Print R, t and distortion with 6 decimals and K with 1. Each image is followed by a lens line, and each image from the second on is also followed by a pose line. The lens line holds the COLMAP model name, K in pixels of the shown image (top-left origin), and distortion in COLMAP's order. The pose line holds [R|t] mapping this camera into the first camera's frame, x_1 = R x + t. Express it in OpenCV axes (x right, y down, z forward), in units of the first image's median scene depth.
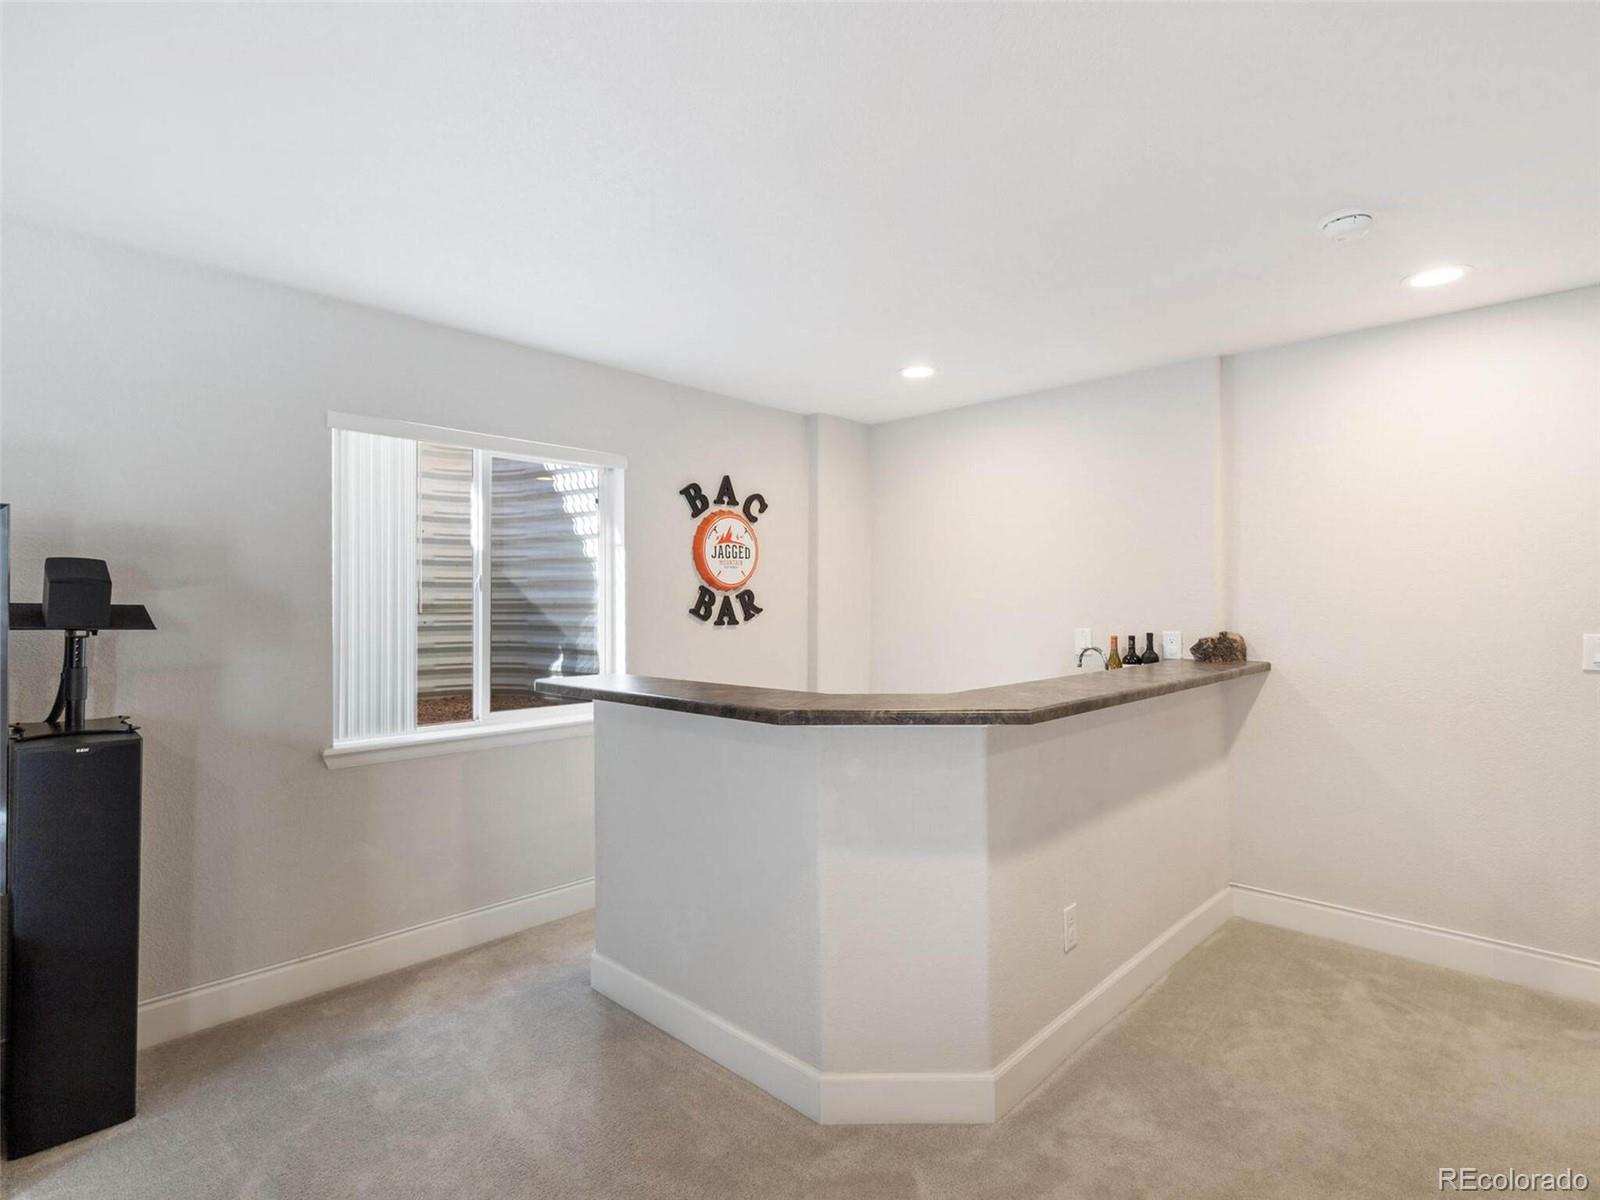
lens RADIAL K [[808.6, 0, 799.1], [0, 808.6, 600.9], [0, 0, 1]] dist [0.007595, -0.001680]
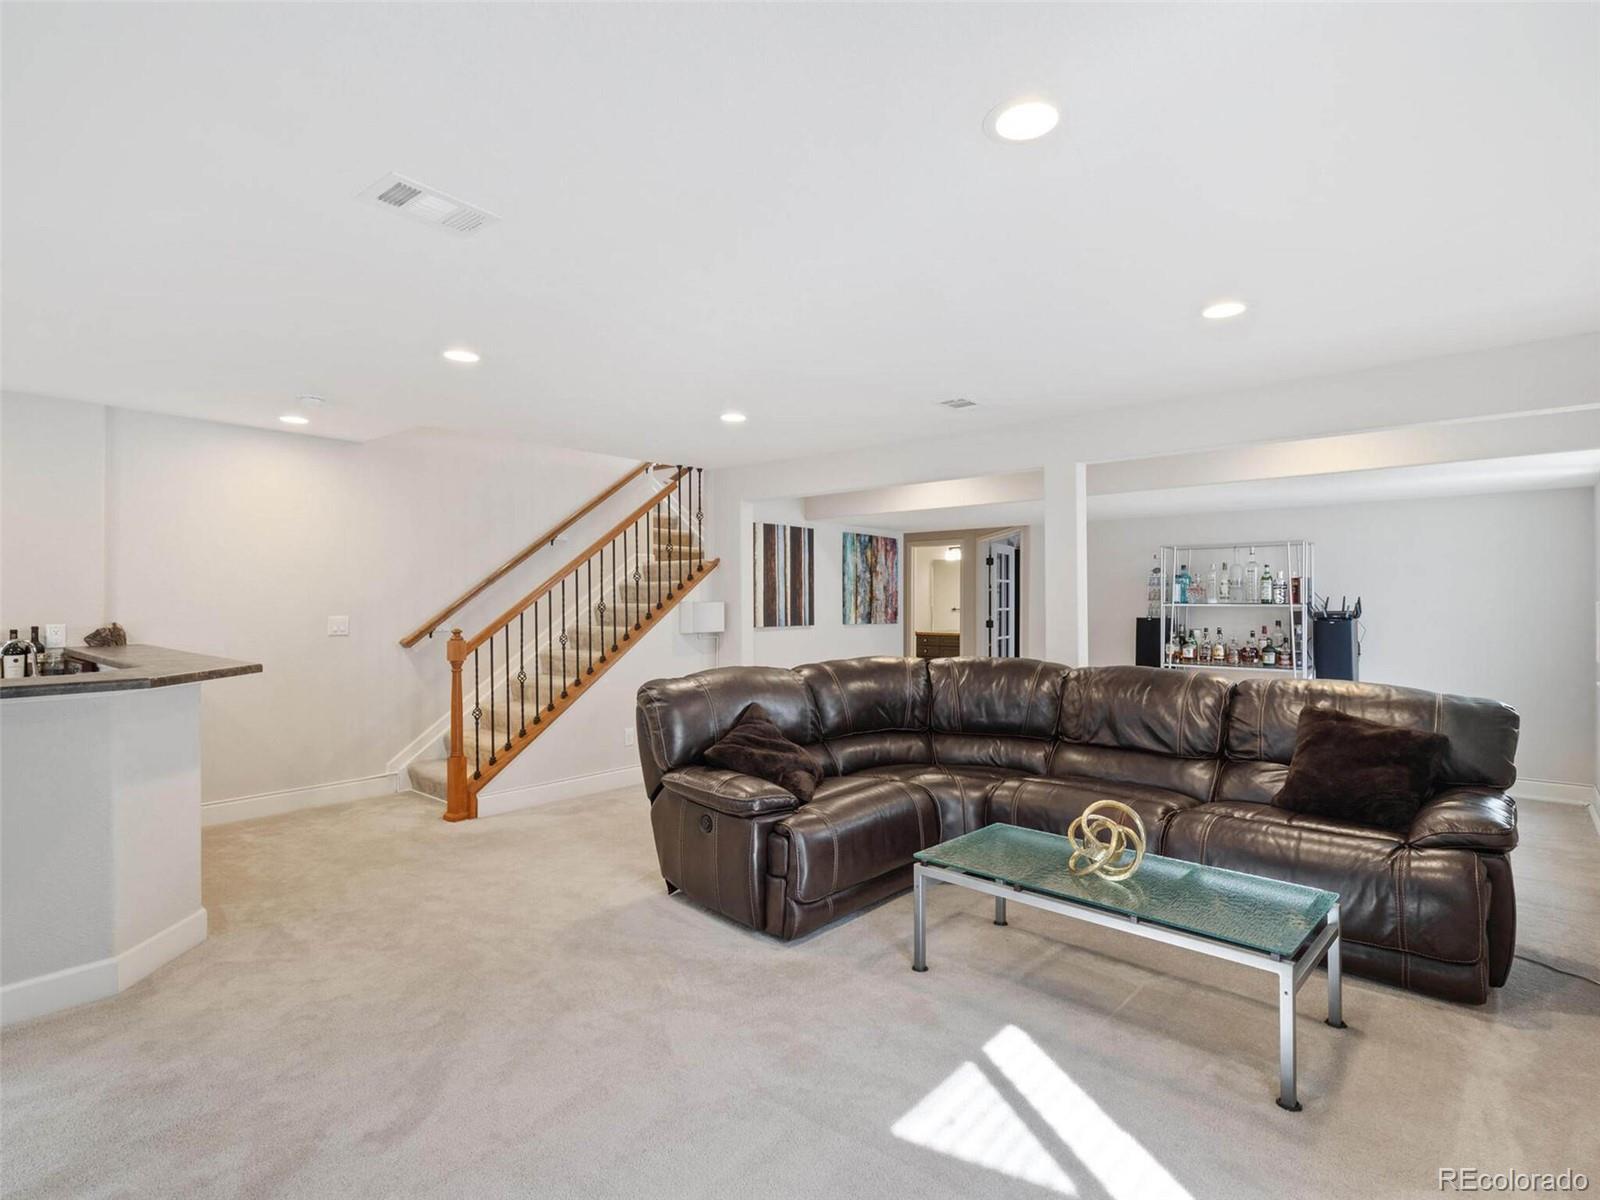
lens RADIAL K [[808.6, 0, 801.9], [0, 808.6, 601.8], [0, 0, 1]] dist [0.007595, -0.001680]
pose [[-0.044069, -0.003540, 0.999022, -0.816428], [-0.004512, 0.999984, 0.003345, -0.004626], [-0.999018, -0.004360, -0.044084, -0.036185]]
